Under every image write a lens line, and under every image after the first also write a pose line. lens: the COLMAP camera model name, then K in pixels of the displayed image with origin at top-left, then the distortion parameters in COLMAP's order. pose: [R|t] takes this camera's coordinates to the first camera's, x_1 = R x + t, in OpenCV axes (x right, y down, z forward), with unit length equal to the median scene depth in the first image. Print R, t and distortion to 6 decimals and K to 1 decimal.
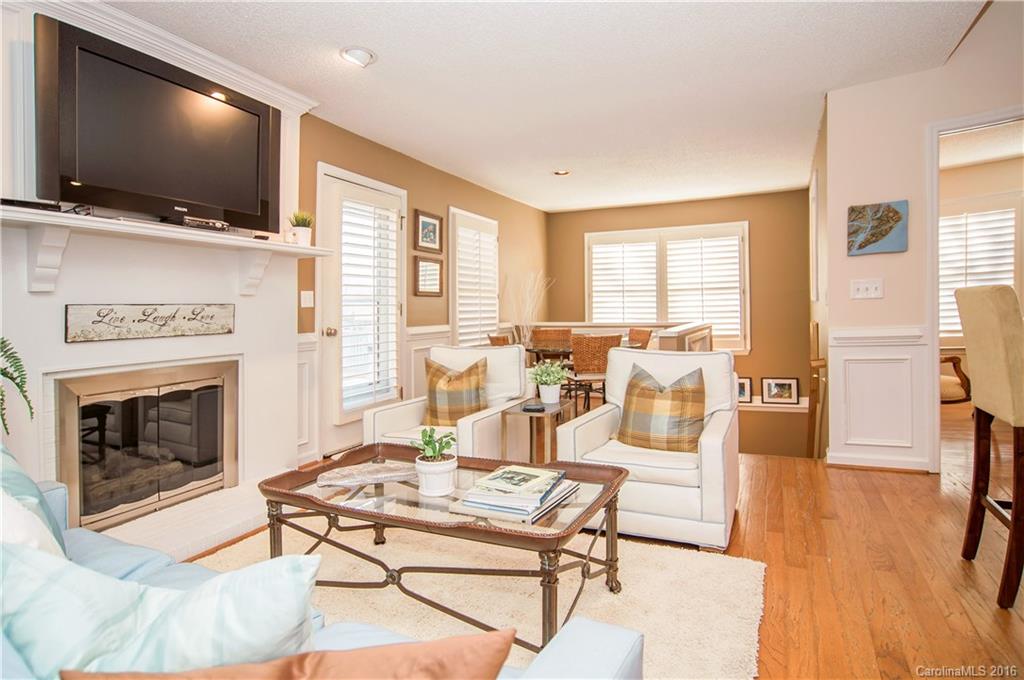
lens RADIAL K [[557.4, 0, 491.7], [0, 557.4, 328.5], [0, 0, 1]] dist [-0.008753, -0.001129]
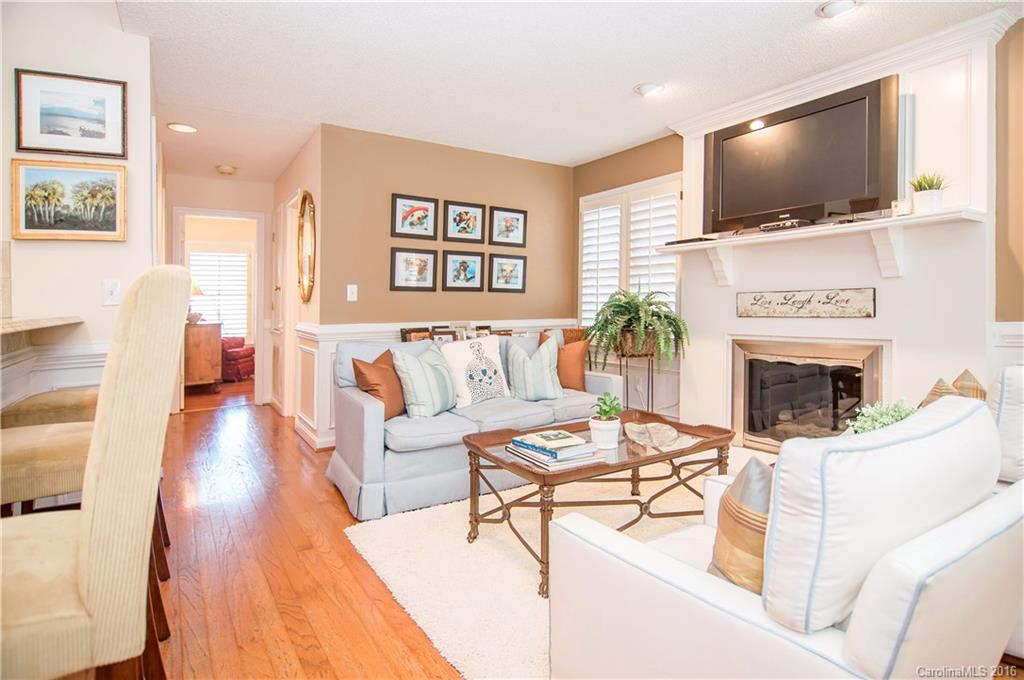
lens RADIAL K [[557.4, 0, 510.2], [0, 557.4, 336.3], [0, 0, 1]] dist [-0.008753, -0.001129]
pose [[-0.502395, 0.077491, -0.861159, 0.829682], [0.000817, 0.996018, 0.089149, -0.054417], [0.864638, 0.044085, -0.500458, 1.082332]]
